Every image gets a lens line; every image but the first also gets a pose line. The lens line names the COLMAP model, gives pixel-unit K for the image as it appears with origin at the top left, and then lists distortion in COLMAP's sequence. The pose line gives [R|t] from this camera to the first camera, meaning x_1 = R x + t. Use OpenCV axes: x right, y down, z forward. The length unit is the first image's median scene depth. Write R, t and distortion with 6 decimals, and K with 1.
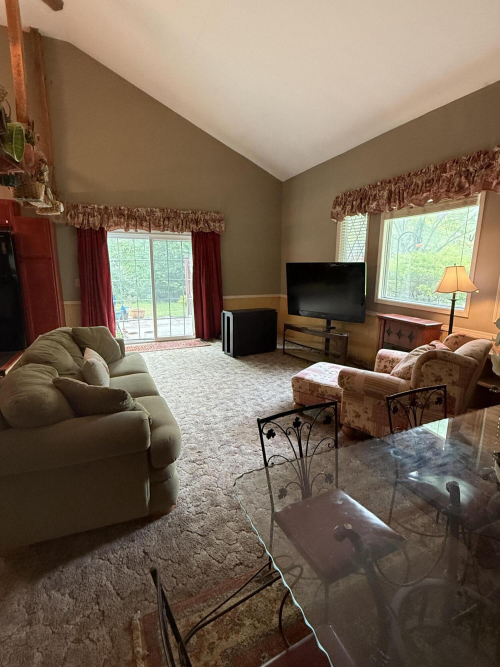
lens RADIAL K [[330.8, 0, 251.1], [0, 330.8, 335.4], [0, 0, 1]] dist [0.001819, 0.000422]
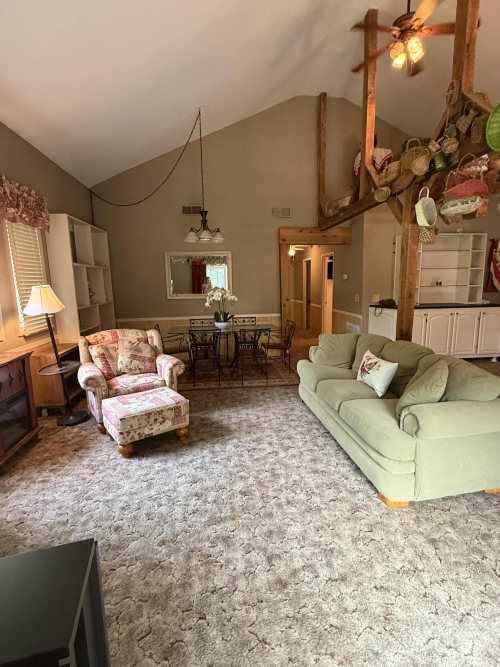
lens RADIAL K [[267.8, 0, 248.6], [0, 267.8, 317.3], [0, 0, 1]] dist [0.000651, 0.000067]
pose [[-0.949431, -0.030005, 0.312539, -0.240809], [0.080464, 0.938928, 0.334573, -0.300709], [-0.303491, 0.342802, -0.889033, 1.361242]]
